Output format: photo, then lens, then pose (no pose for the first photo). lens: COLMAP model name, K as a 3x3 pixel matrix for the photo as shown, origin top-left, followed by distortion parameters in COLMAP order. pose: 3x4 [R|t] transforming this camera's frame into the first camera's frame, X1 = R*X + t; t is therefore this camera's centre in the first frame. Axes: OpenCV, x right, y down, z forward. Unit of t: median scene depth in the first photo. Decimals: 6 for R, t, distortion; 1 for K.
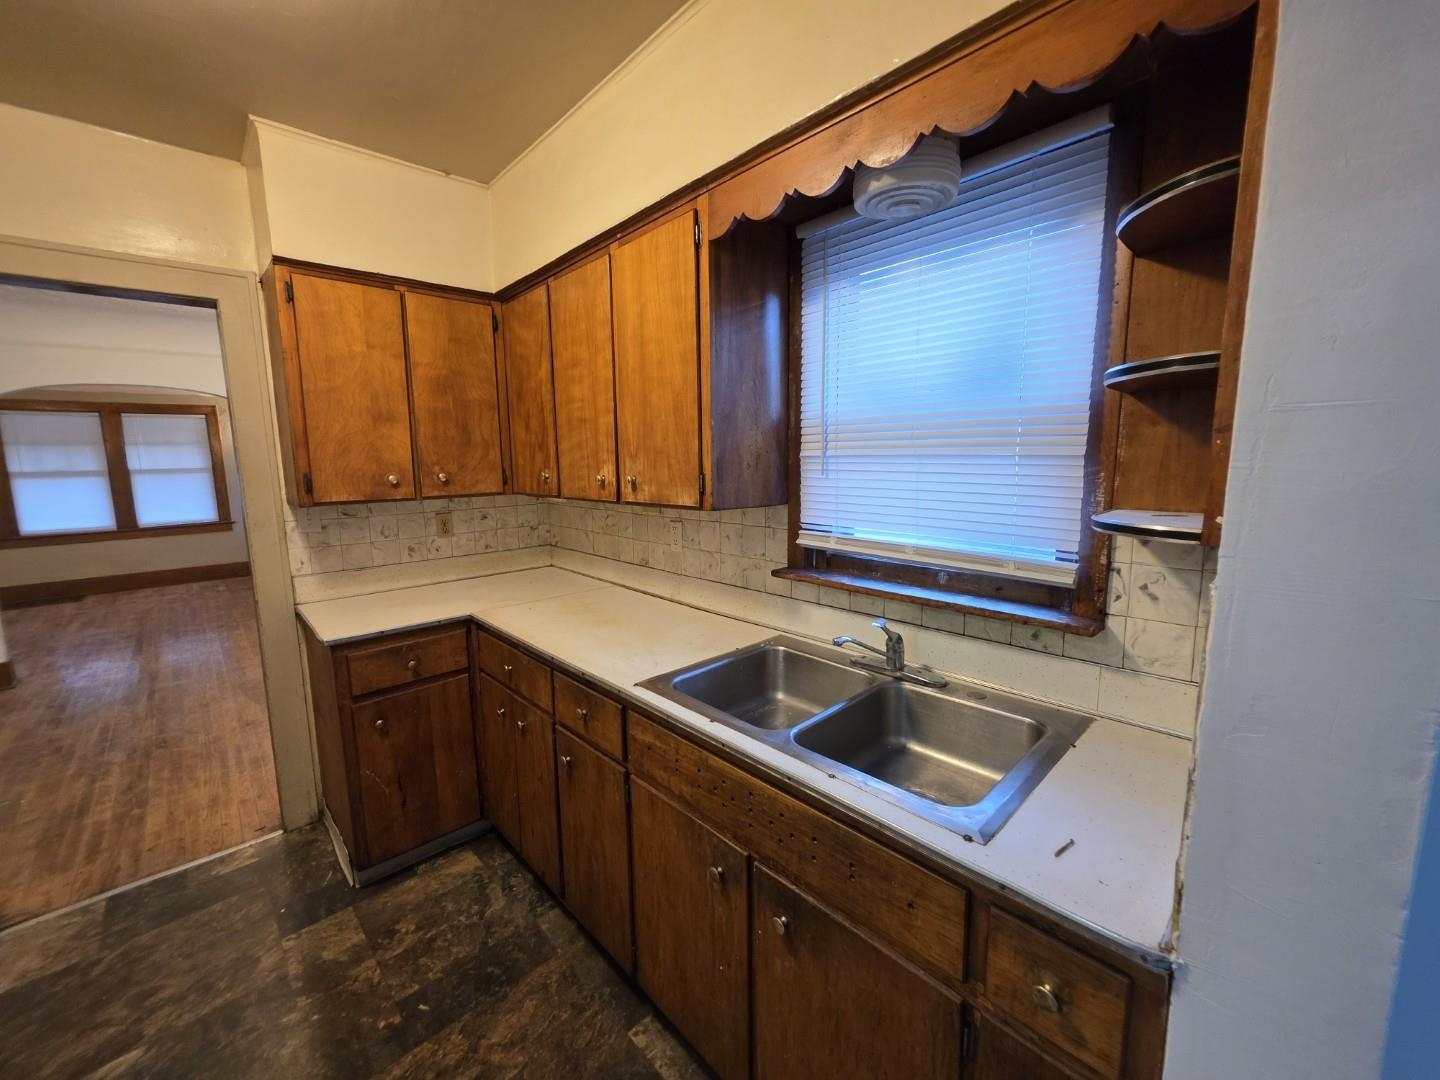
lens RADIAL K [[574.2, 0, 714.5], [0, 574.2, 532.4], [0, 0, 1]] dist [-0.007619, 0.000977]
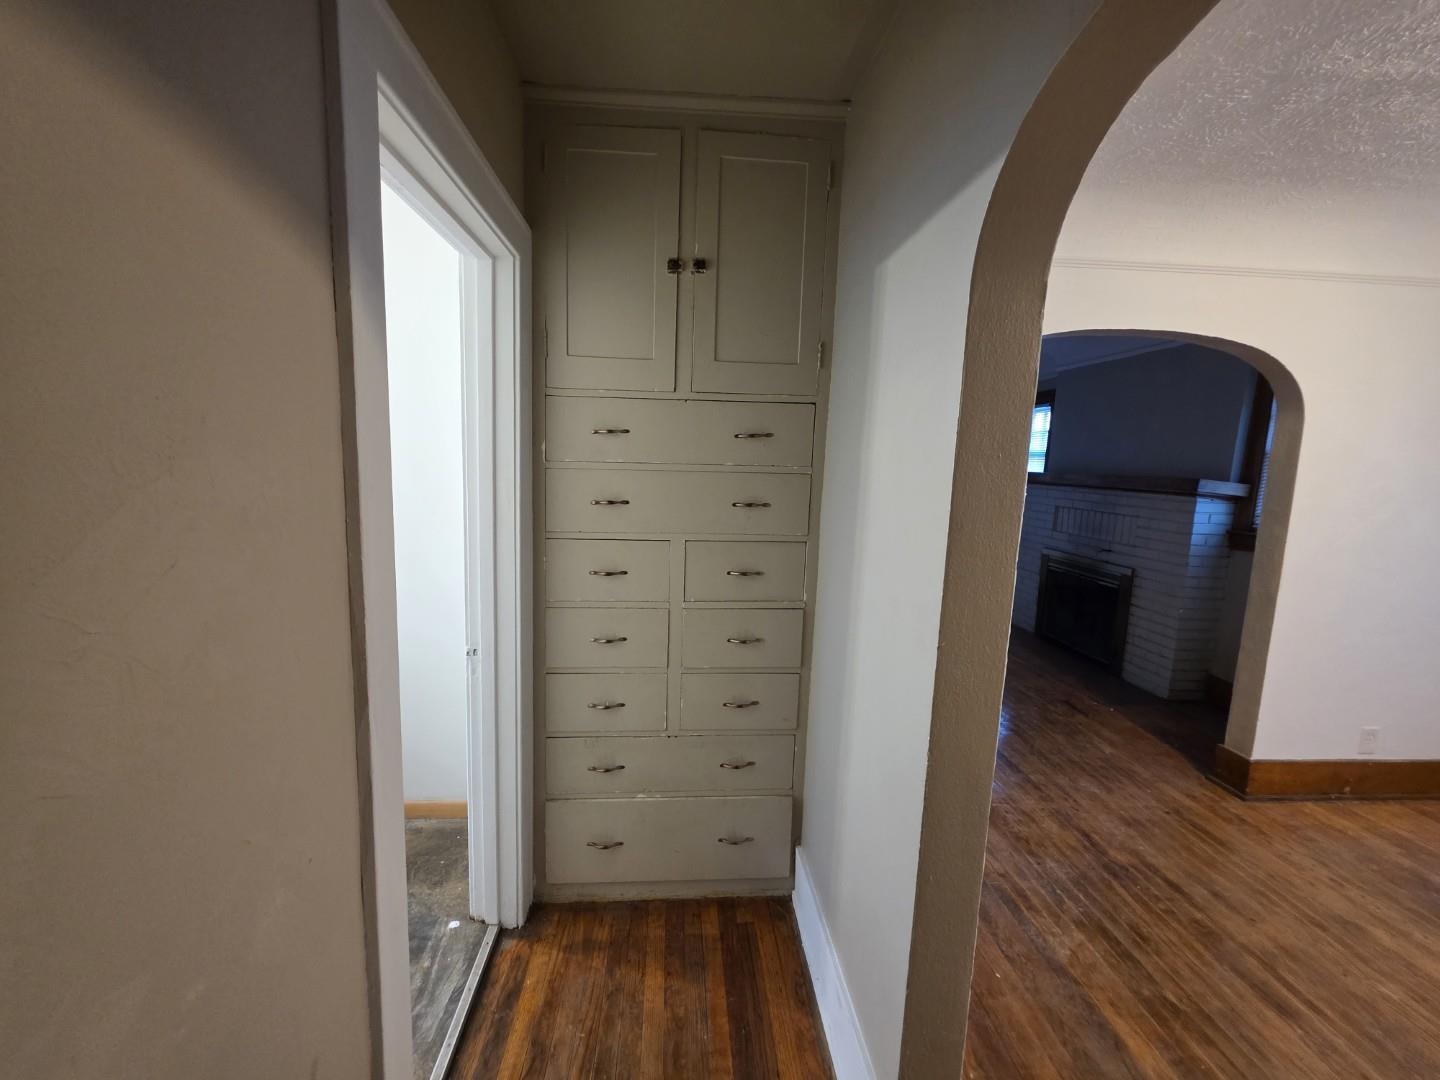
lens RADIAL K [[574.2, 0, 713.3], [0, 574.2, 544.7], [0, 0, 1]] dist [-0.007619, 0.000977]
pose [[0.765639, 0.131590, -0.629668, -0.595100], [-0.124122, 0.990679, 0.056110, -0.018312], [0.631182, 0.035195, 0.774835, 0.183385]]
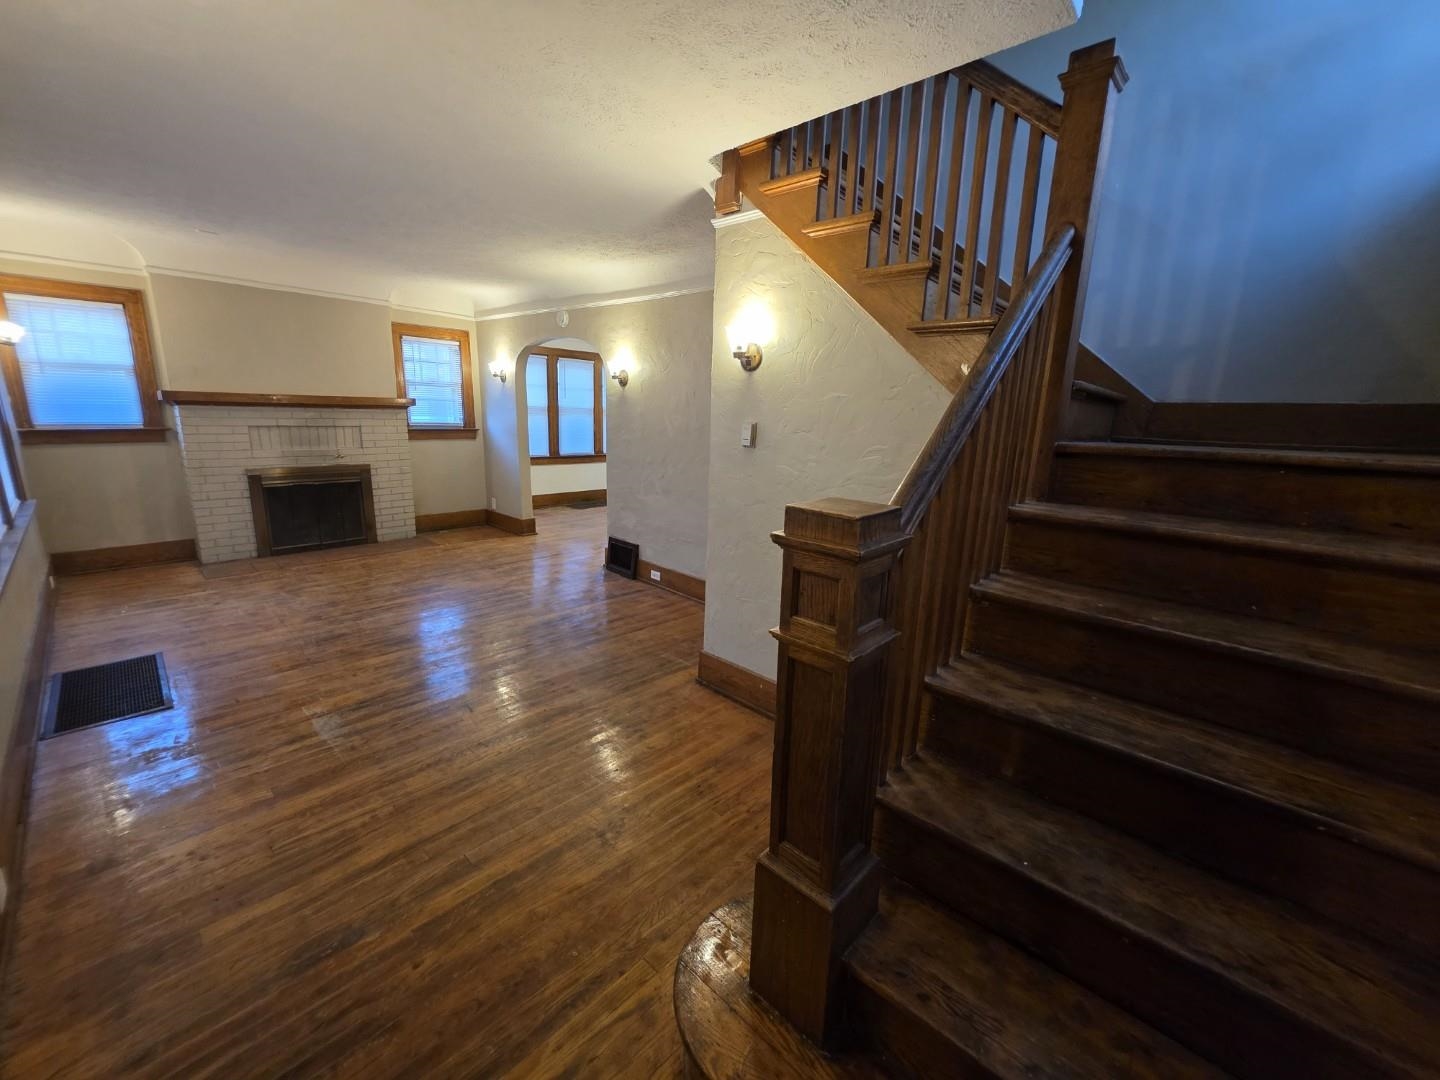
lens RADIAL K [[574.2, 0, 718.4], [0, 574.2, 535.8], [0, 0, 1]] dist [-0.007619, 0.000977]
pose [[-0.068531, -0.205559, 0.976242, -1.531652], [0.089694, 0.973311, 0.211238, -0.043740], [-0.993609, 0.102039, -0.048264, 0.470945]]
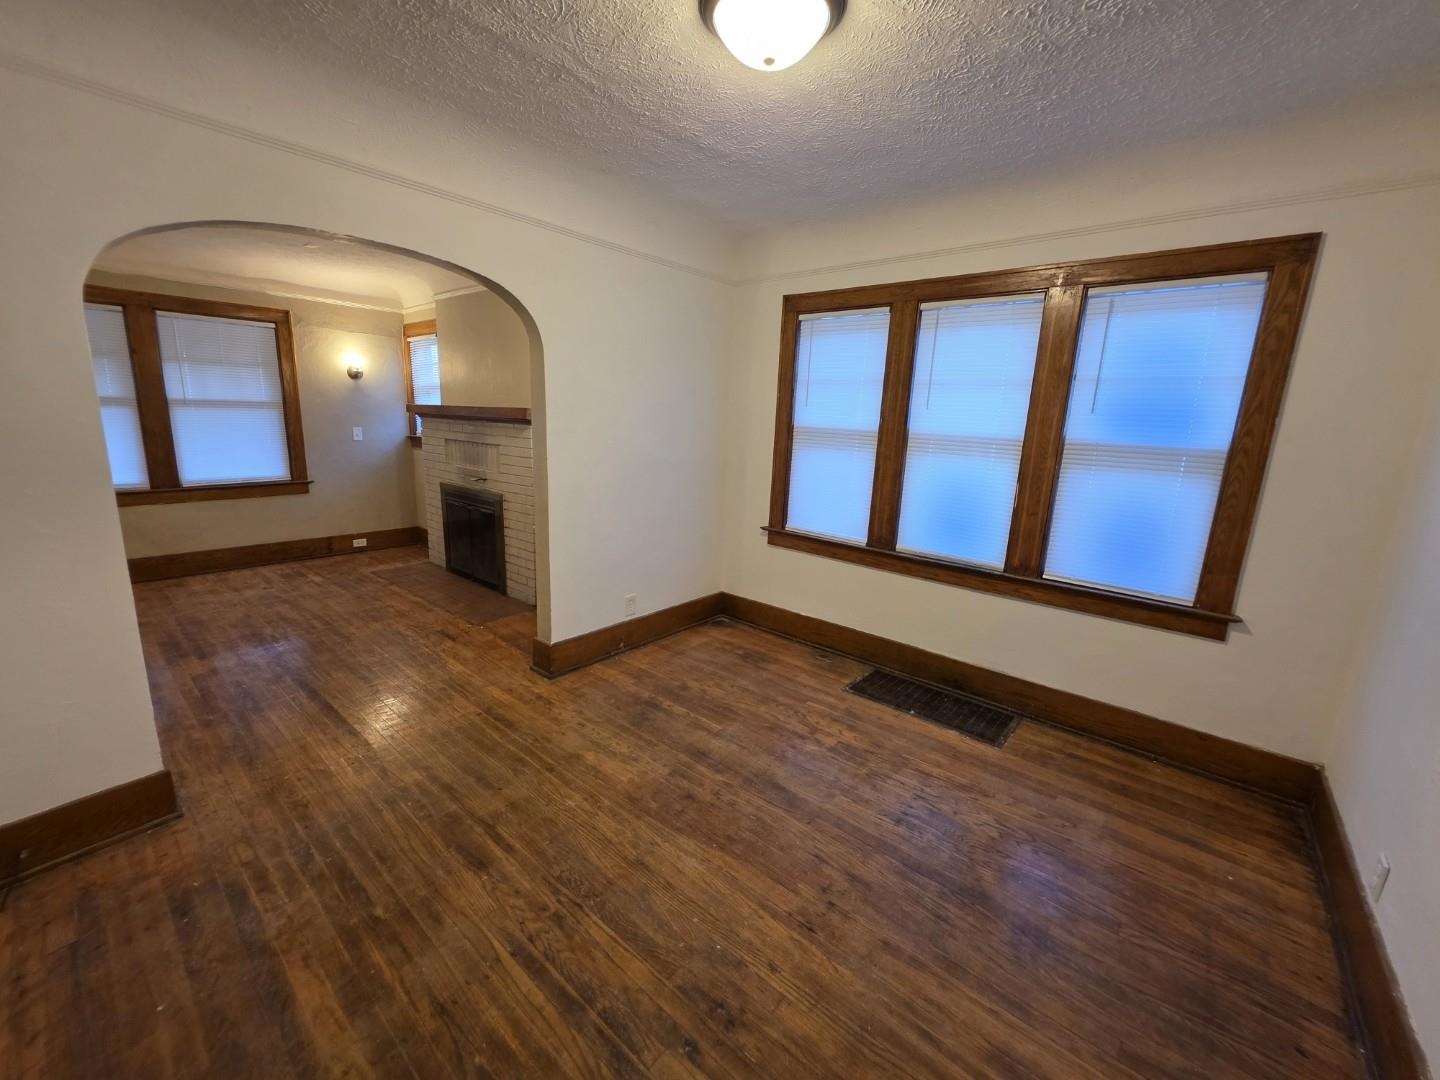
lens RADIAL K [[574.2, 0, 721.6], [0, 574.2, 535.8], [0, 0, 1]] dist [-0.007619, 0.000977]
pose [[0.991553, 0.029197, 0.126372, -0.462314], [-0.038475, 0.996690, 0.071610, -0.023397], [-0.123863, -0.075867, 0.989395, 0.250393]]
